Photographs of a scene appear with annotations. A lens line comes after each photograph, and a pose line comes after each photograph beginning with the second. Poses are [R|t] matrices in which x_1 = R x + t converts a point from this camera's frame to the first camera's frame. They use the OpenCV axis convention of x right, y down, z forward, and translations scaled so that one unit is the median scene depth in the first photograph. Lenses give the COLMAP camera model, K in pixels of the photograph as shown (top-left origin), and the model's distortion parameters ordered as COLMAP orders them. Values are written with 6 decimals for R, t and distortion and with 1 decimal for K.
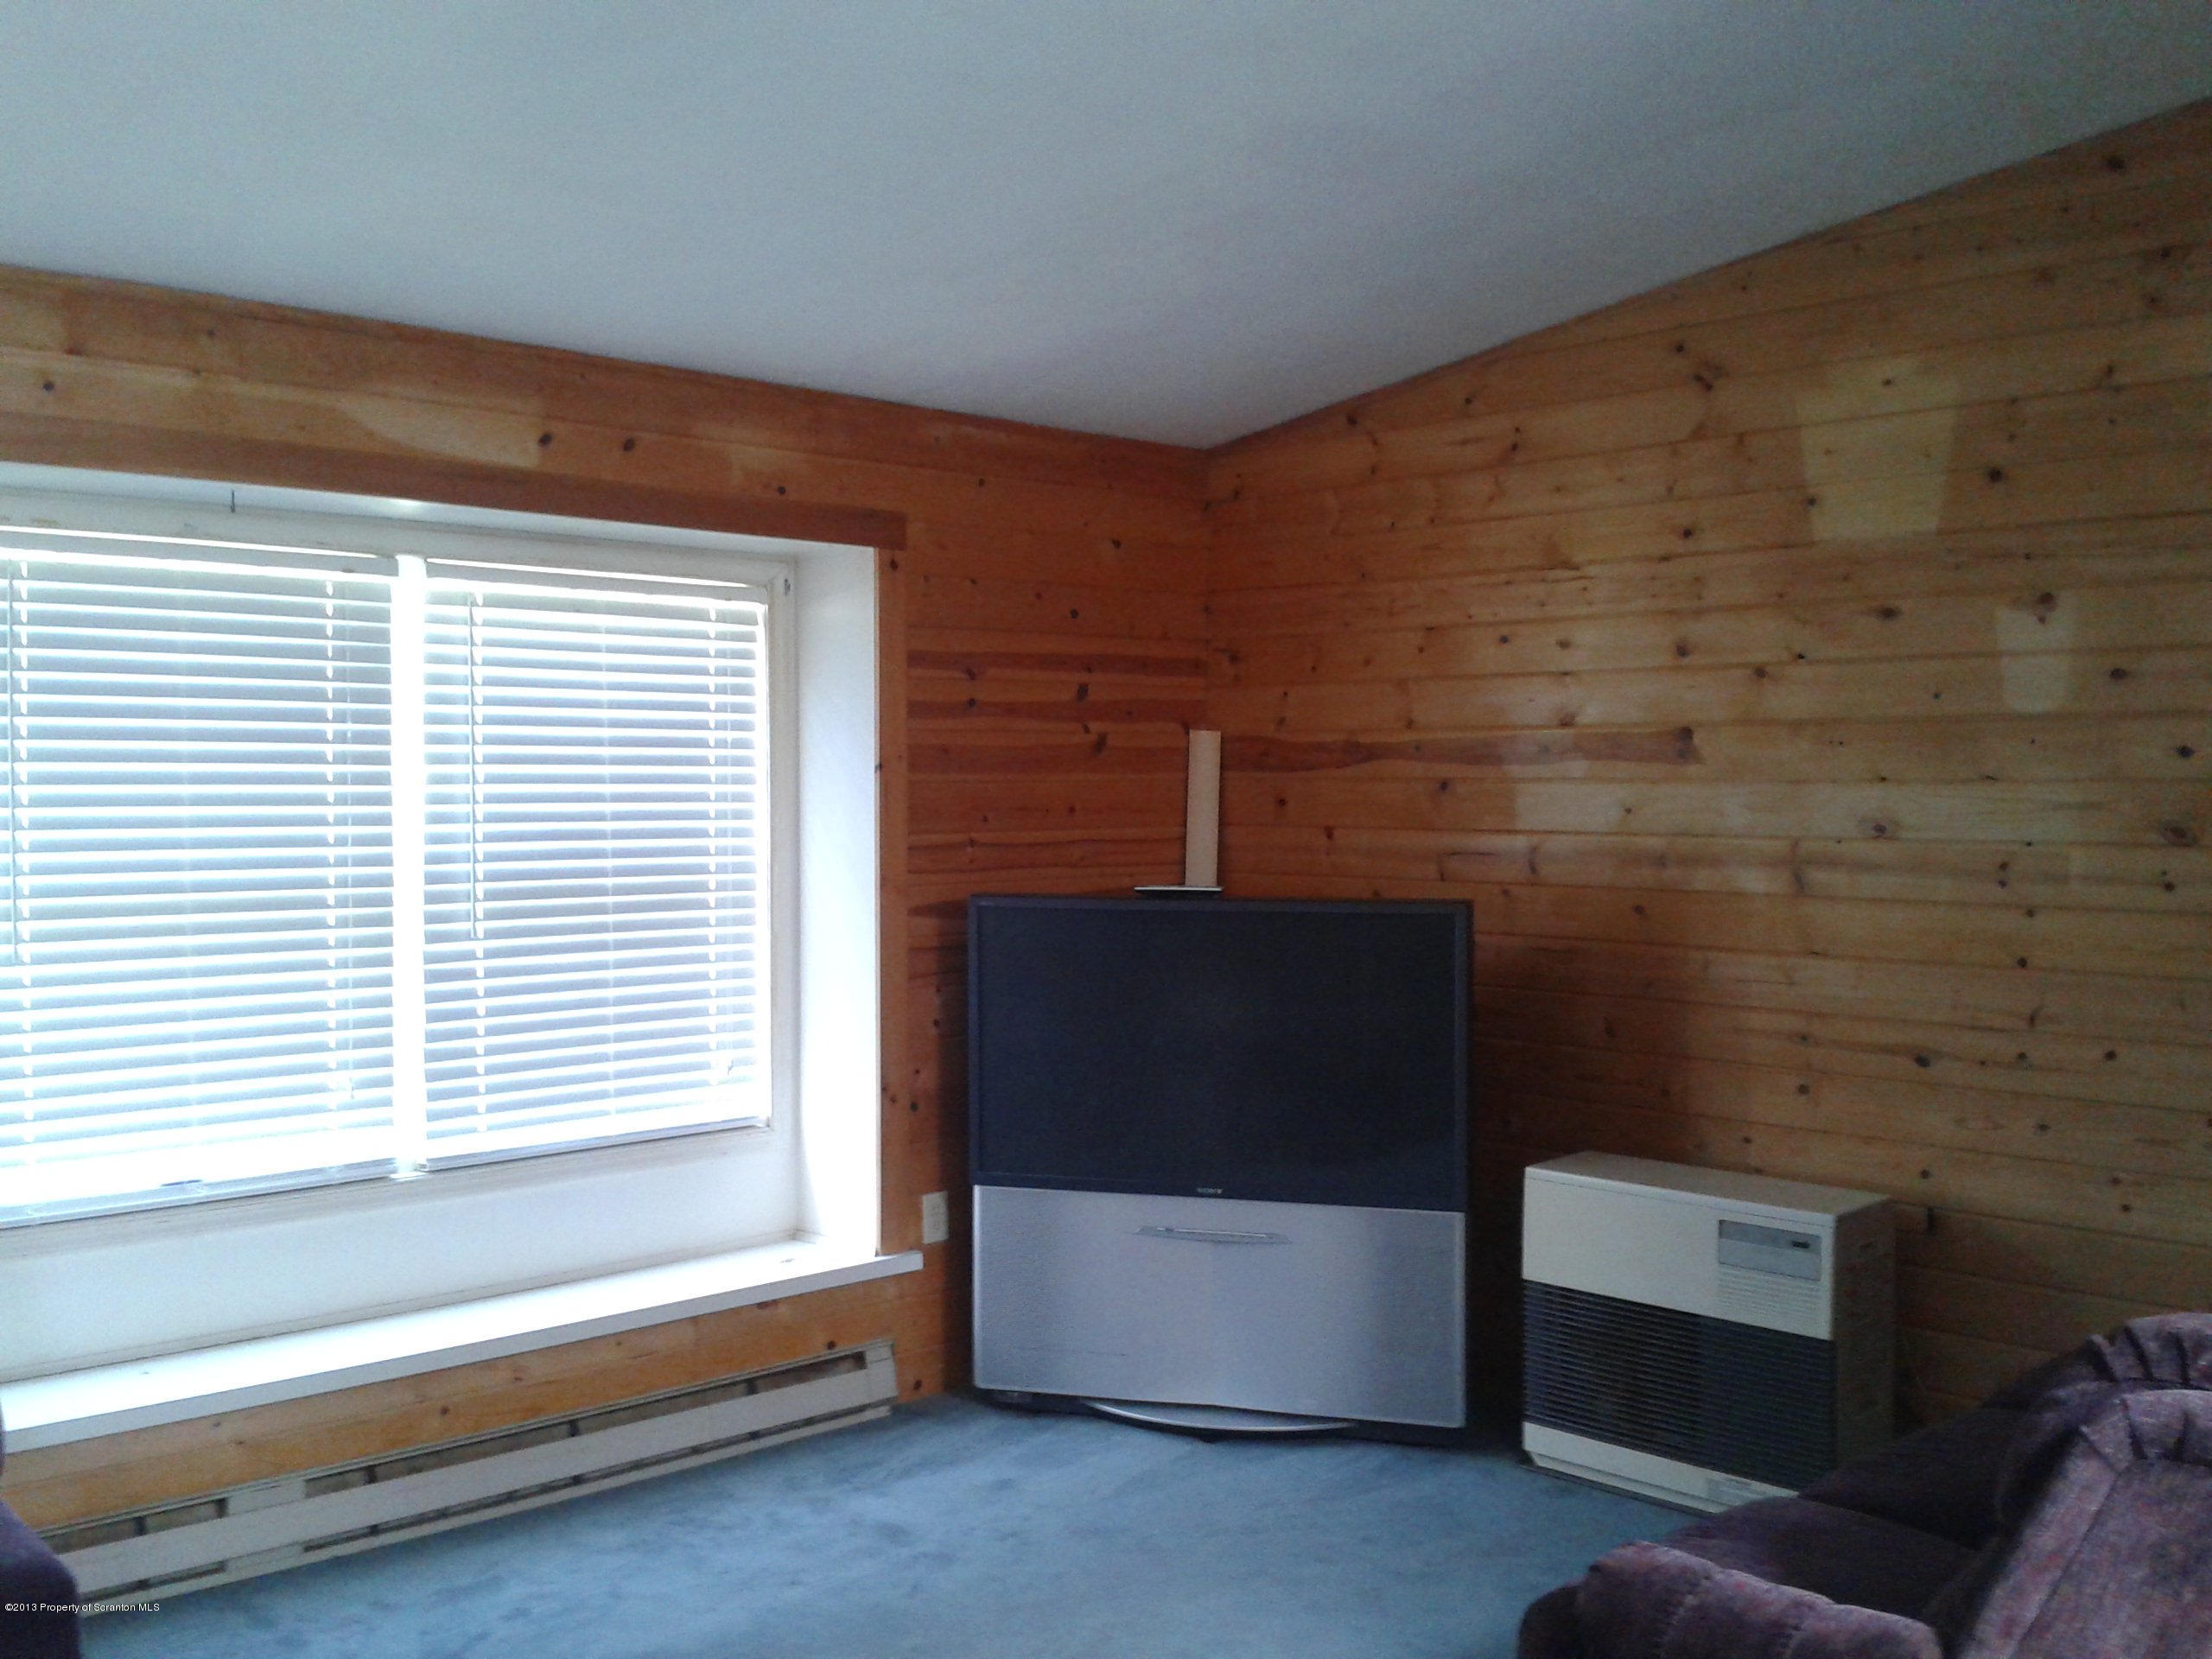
lens RADIAL K [[2163.9, 0, 1096.8], [0, 2163.9, 861.1], [0, 0, 1]] dist [0.219301, -0.623259]
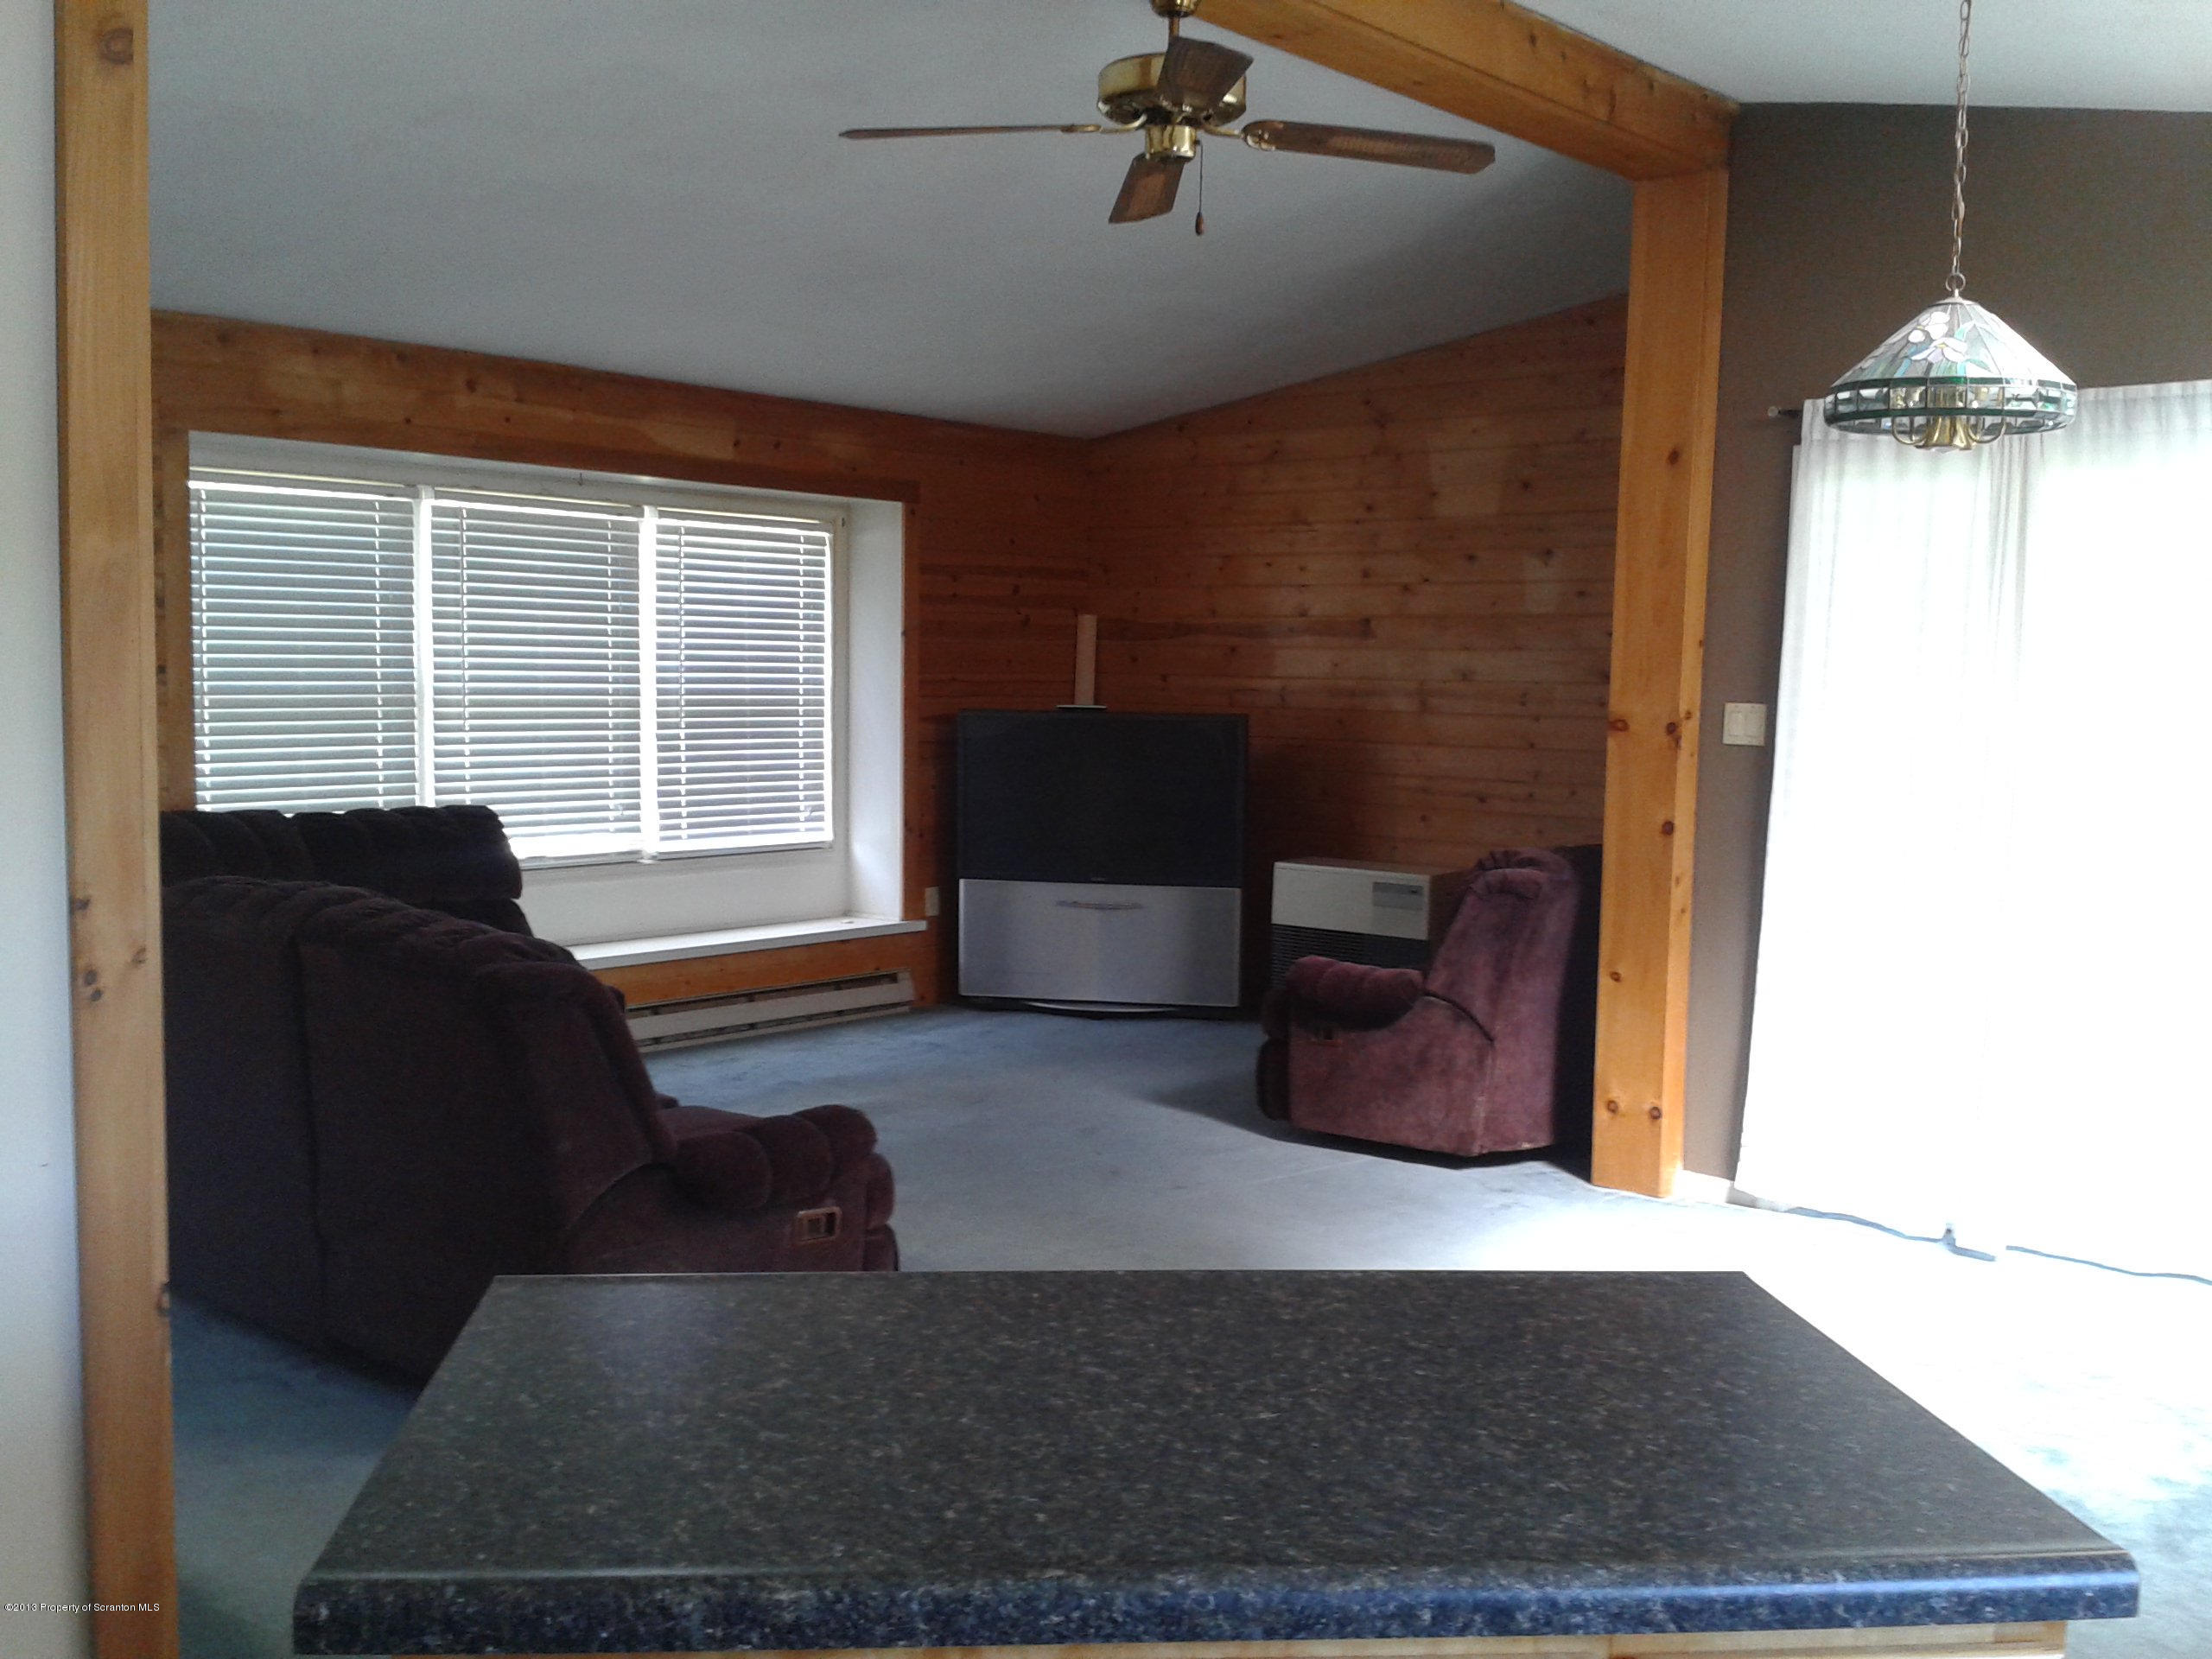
lens RADIAL K [[2163.9, 0, 1096.8], [0, 2163.9, 861.1], [0, 0, 1]] dist [0.219301, -0.623259]
pose [[0.994753, 0.006087, 0.102121, -0.129415], [-0.011751, 0.998420, 0.054955, 0.041456], [-0.101625, -0.055866, 0.993253, -0.745718]]
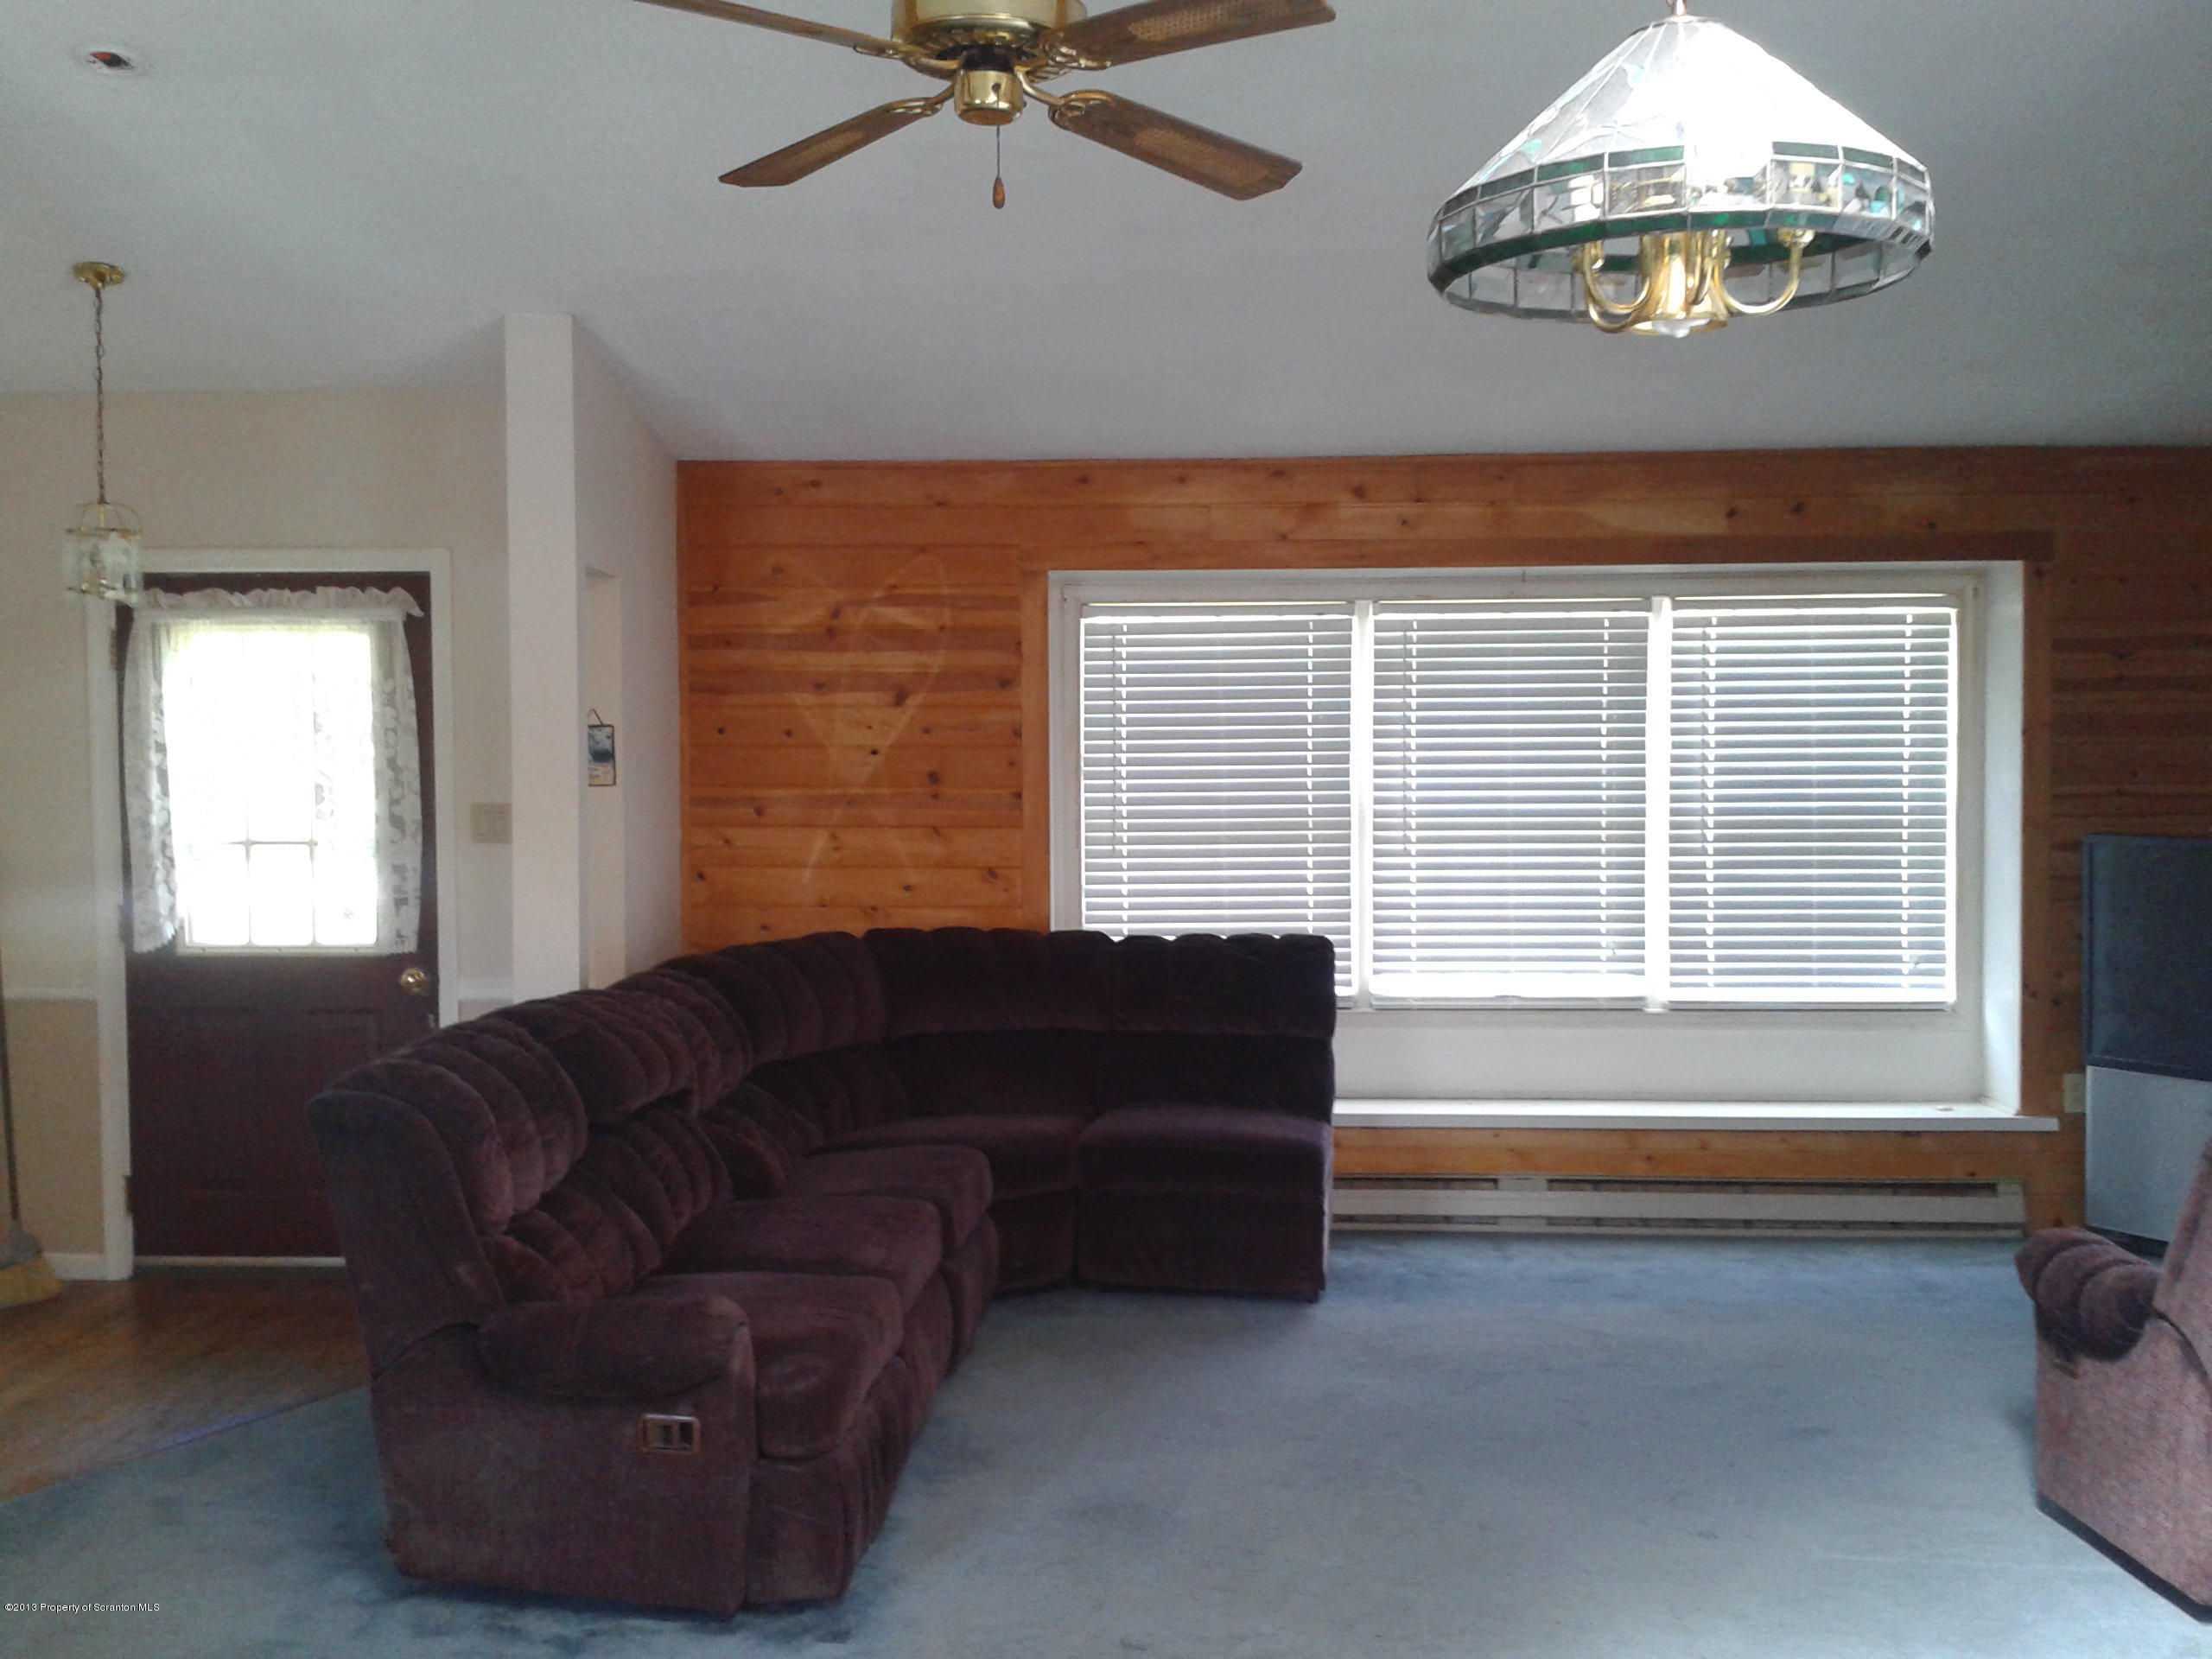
lens RADIAL K [[2163.9, 0, 1096.8], [0, 2163.9, 861.1], [0, 0, 1]] dist [0.219301, -0.623259]
pose [[0.699748, 0.026301, -0.713906, 0.469681], [-0.021938, 0.999642, 0.015325, 0.025988], [0.714053, 0.004938, 0.700074, -0.309140]]
